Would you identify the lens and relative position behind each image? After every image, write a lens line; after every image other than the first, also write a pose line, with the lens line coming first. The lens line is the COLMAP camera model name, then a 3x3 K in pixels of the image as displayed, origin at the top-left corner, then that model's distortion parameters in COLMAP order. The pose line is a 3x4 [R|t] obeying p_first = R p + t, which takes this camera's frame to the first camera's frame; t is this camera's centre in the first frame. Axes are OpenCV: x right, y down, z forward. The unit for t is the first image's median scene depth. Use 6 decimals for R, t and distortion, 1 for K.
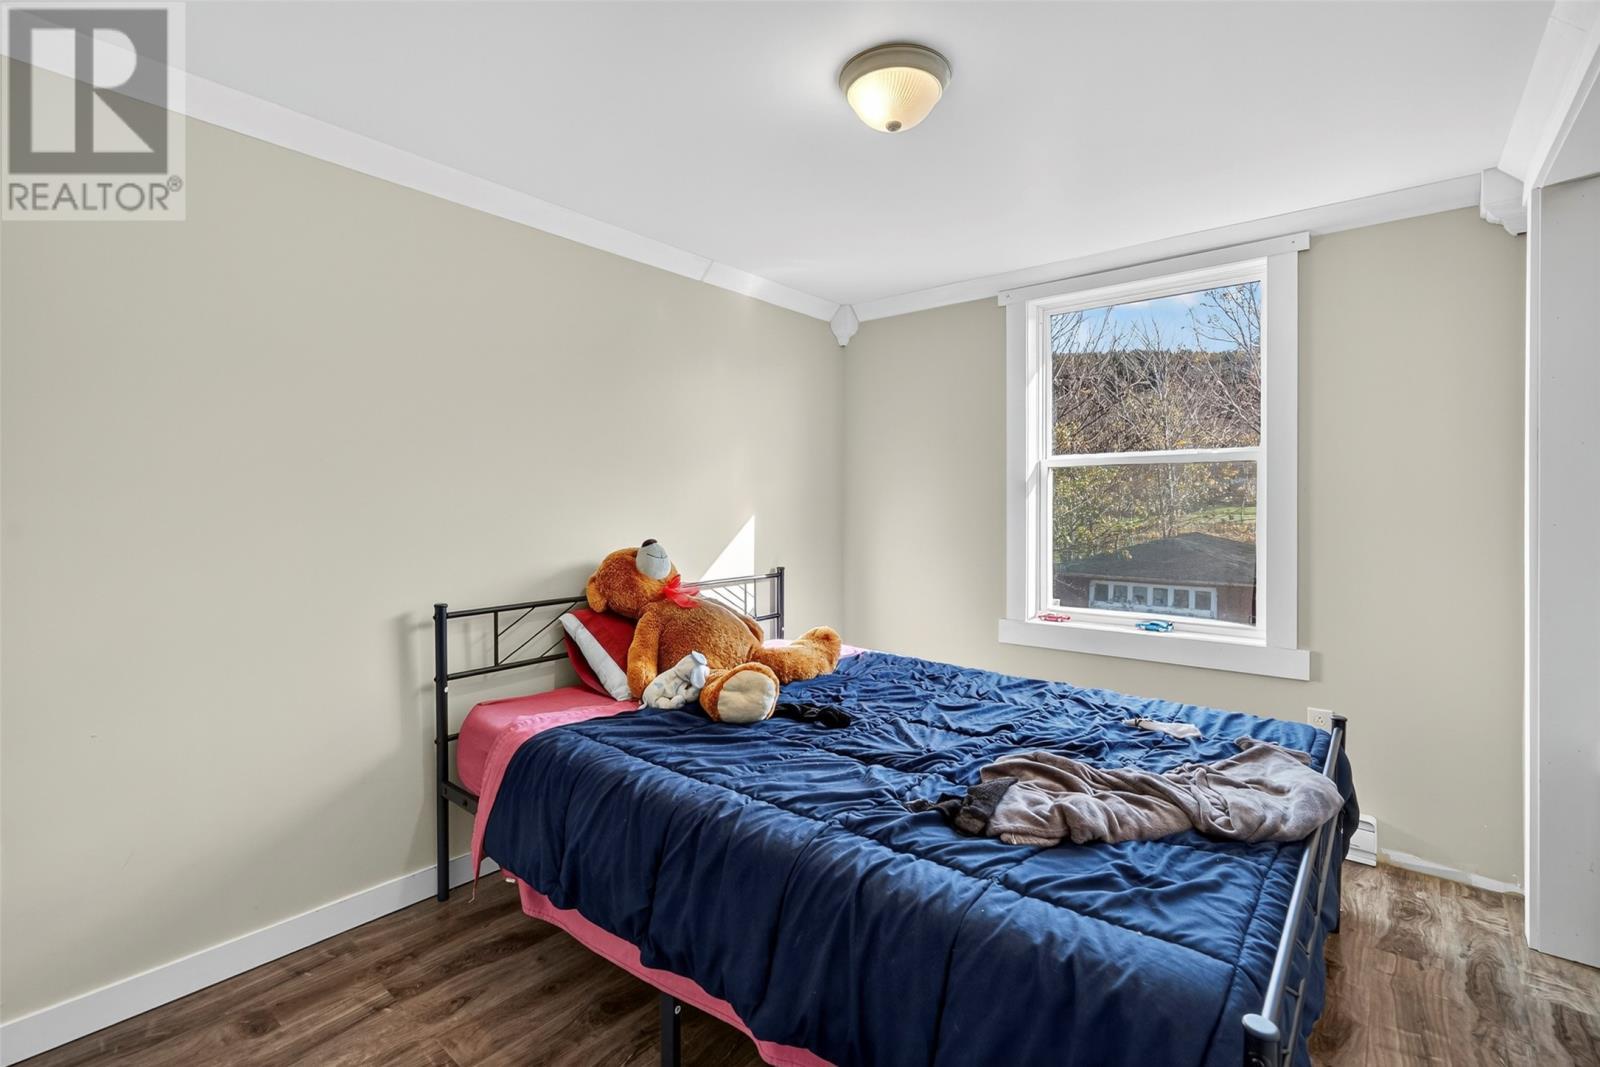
lens RADIAL K [[732.0, 0, 791.3], [0, 732.0, 506.6], [0, 0, 1]] dist [0.000097, 0.000391]
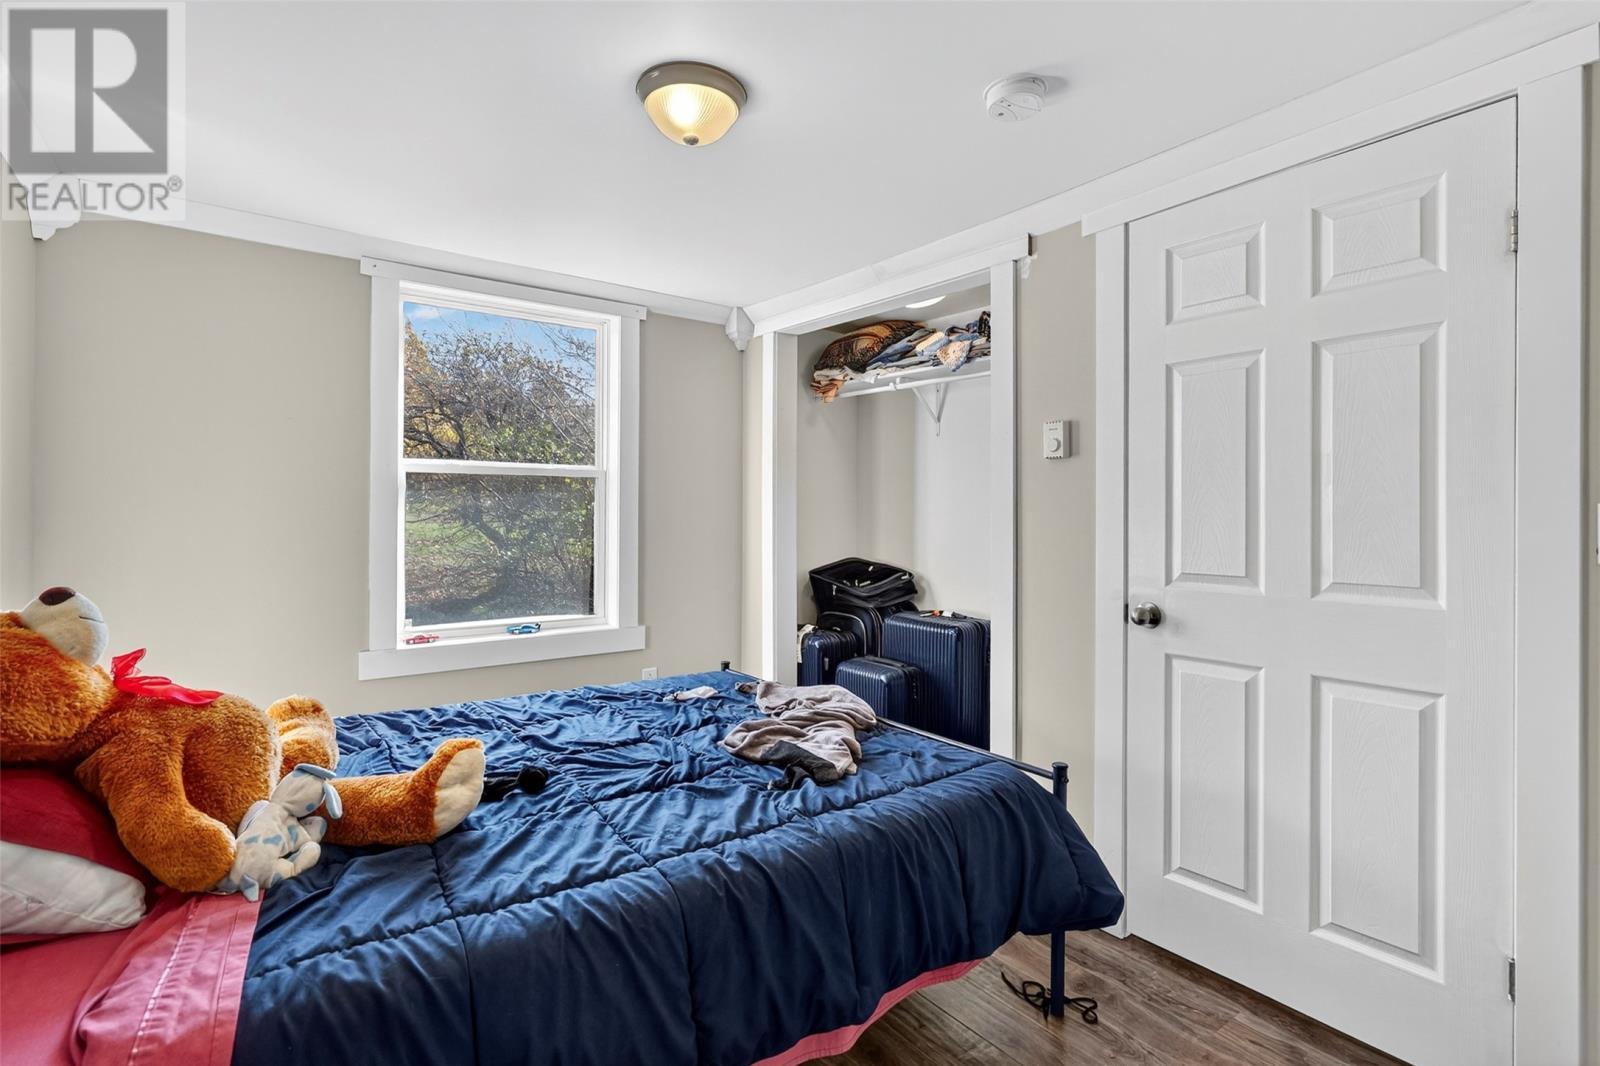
lens RADIAL K [[767.2, 0, 800.7], [0, 767.2, 511.4], [0, 0, 1]] dist [0.000275, 0.000053]
pose [[0.233810, 0.002948, 0.972278, -0.569856], [-0.002194, 0.999994, -0.002505, -0.005702], [-0.972280, -0.001547, 0.233816, 0.408863]]
